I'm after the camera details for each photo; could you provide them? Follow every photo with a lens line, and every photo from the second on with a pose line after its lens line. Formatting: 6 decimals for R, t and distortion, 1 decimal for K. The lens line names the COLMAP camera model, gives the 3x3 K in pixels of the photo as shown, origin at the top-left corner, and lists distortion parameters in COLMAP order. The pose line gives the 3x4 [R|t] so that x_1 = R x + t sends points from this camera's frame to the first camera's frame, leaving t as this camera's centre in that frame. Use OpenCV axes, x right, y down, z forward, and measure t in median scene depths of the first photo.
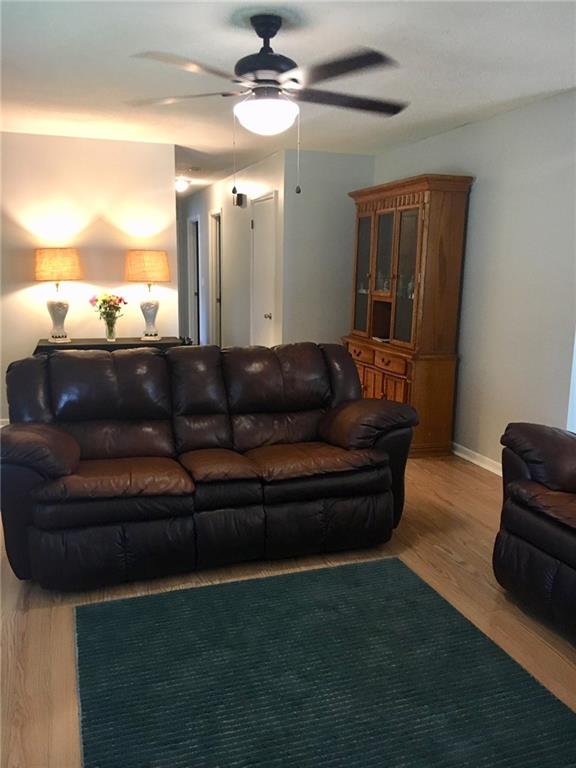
lens RADIAL K [[654.3, 0, 288.0], [0, 654.3, 384.0], [0, 0, 1]] dist [0.008939, 0.002144]
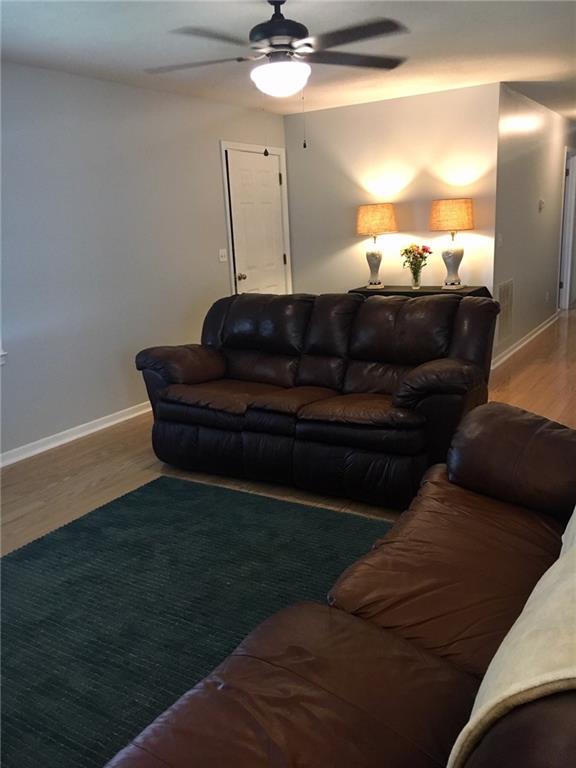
lens RADIAL K [[654.3, 0, 288.0], [0, 654.3, 384.0], [0, 0, 1]] dist [0.008939, 0.002144]
pose [[0.622206, 0.139337, -0.770354, 0.460272], [-0.075894, 0.990134, 0.117791, -0.021996], [0.779166, -0.014825, 0.626642, 0.167710]]
